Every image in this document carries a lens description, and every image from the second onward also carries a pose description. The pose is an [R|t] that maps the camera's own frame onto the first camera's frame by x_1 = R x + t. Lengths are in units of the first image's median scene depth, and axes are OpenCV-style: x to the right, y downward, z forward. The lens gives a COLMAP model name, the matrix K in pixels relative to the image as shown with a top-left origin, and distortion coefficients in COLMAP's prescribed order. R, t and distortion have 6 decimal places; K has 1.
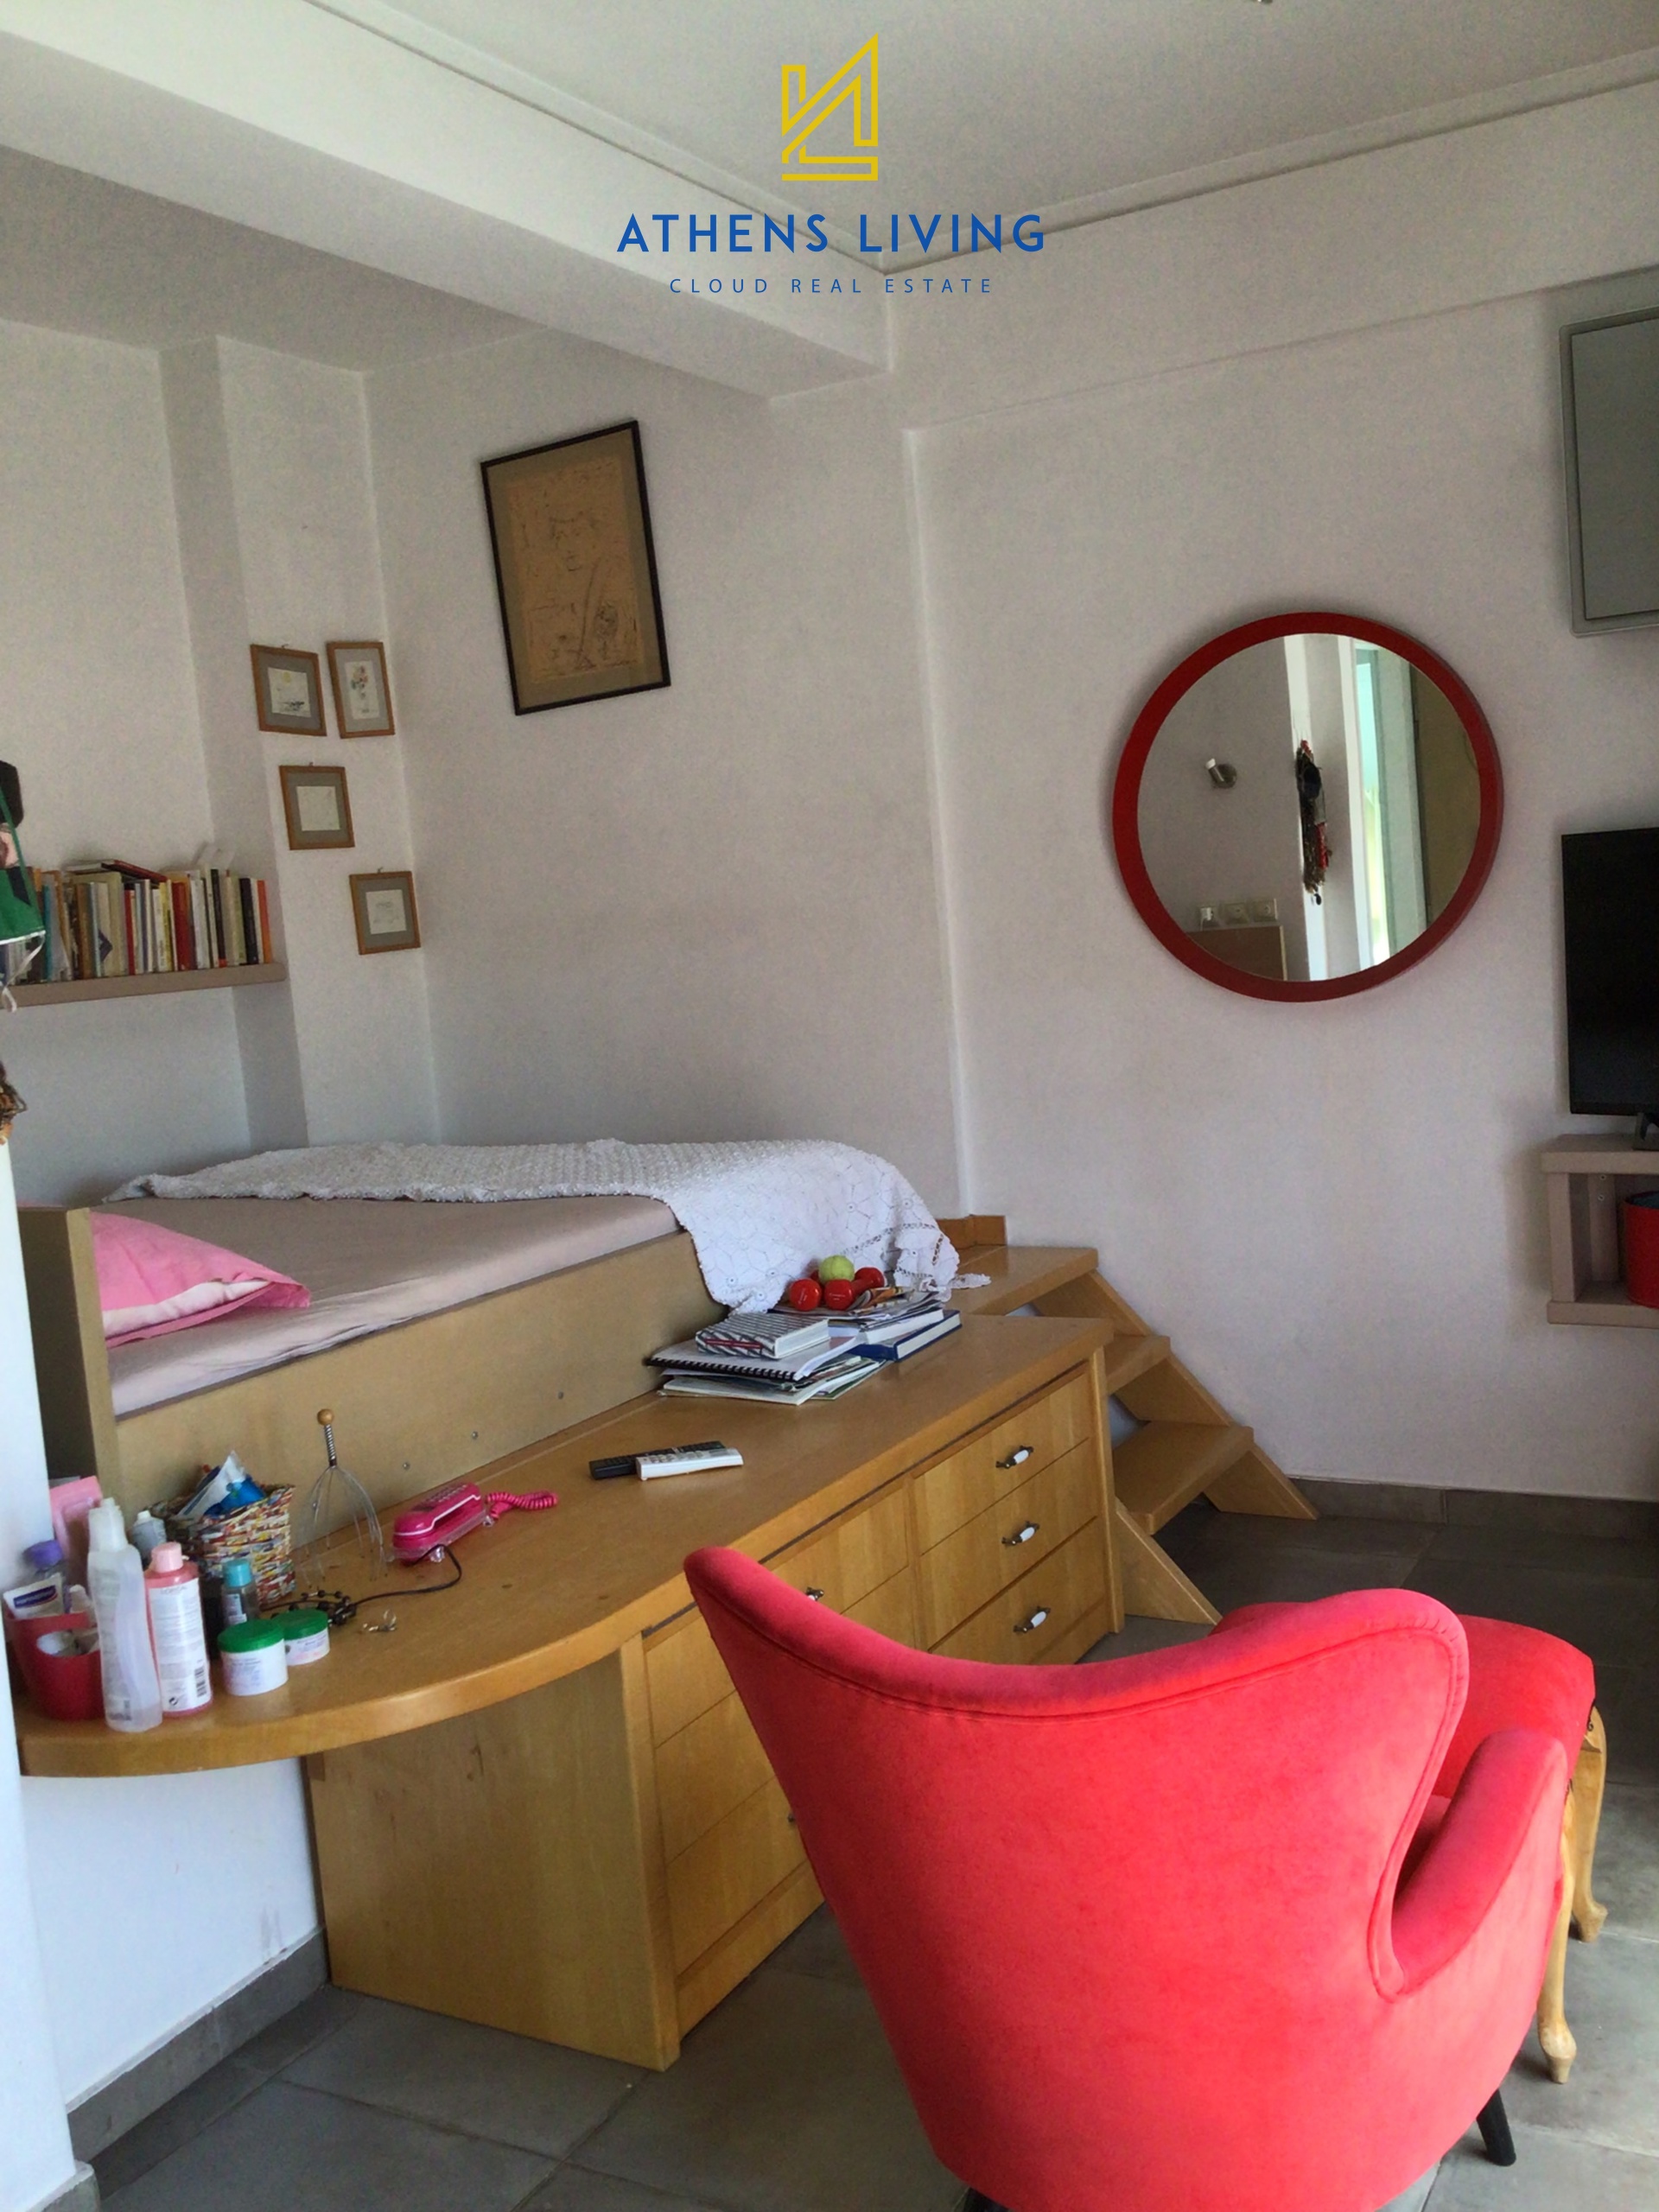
lens RADIAL K [[2015.1, 0, 829.5], [0, 2015.1, 1106.0], [0, 0, 1]] dist [0.095773, -0.210545]
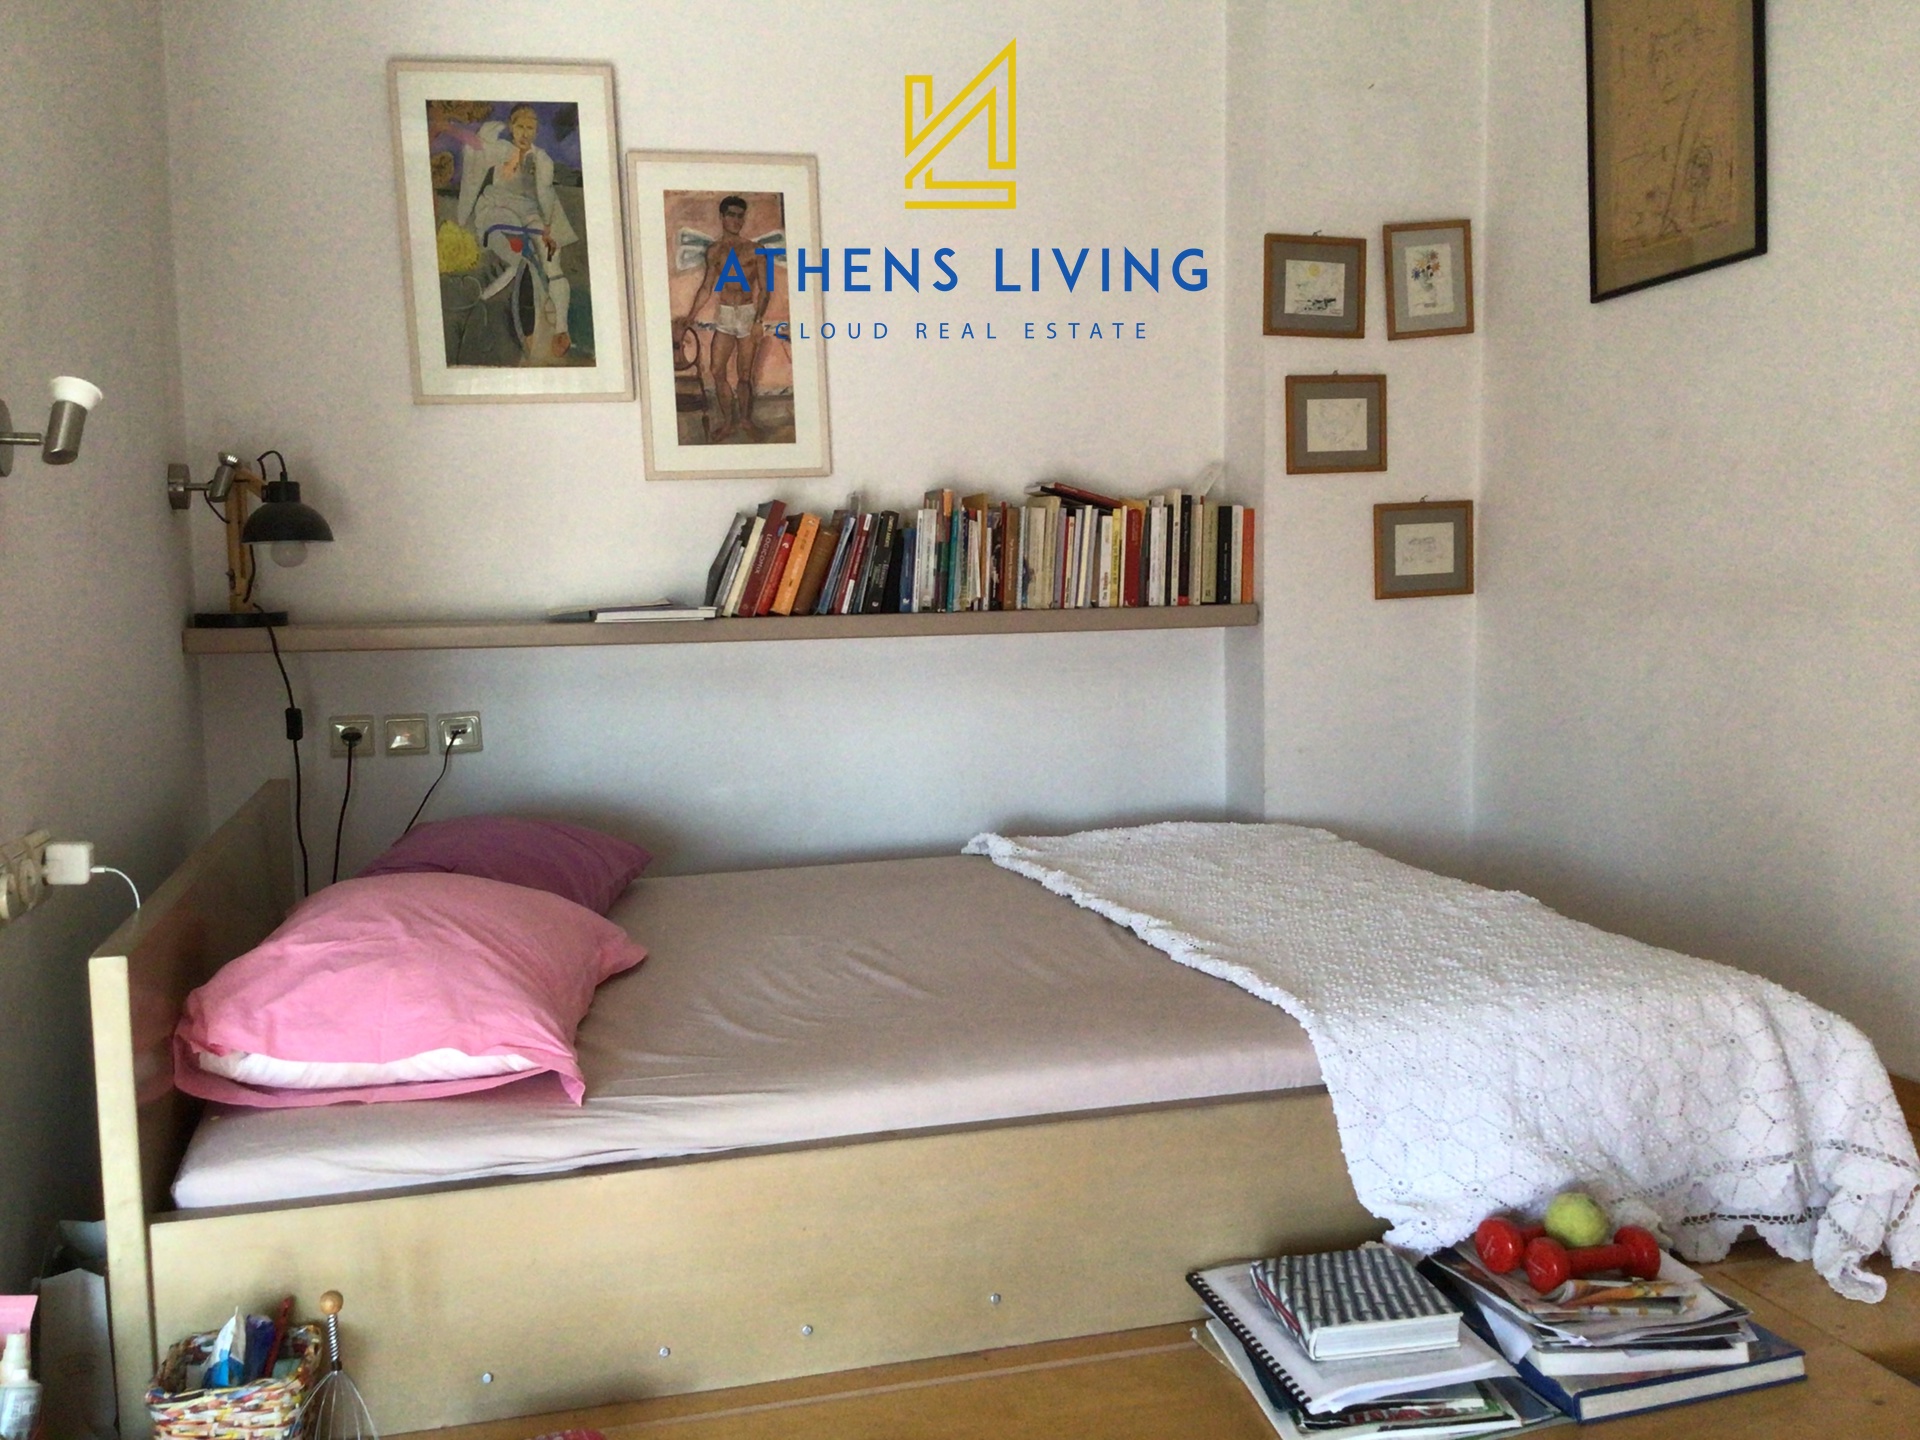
lens RADIAL K [[1749.1, 0, 960.0], [0, 1749.1, 720.0], [0, 0, 1]] dist [0.095773, -0.210545]
pose [[0.698180, 0.133758, -0.703316, 0.173617], [-0.107611, 0.990838, 0.081614, -0.068699], [0.707789, 0.018703, 0.706177, 0.377667]]
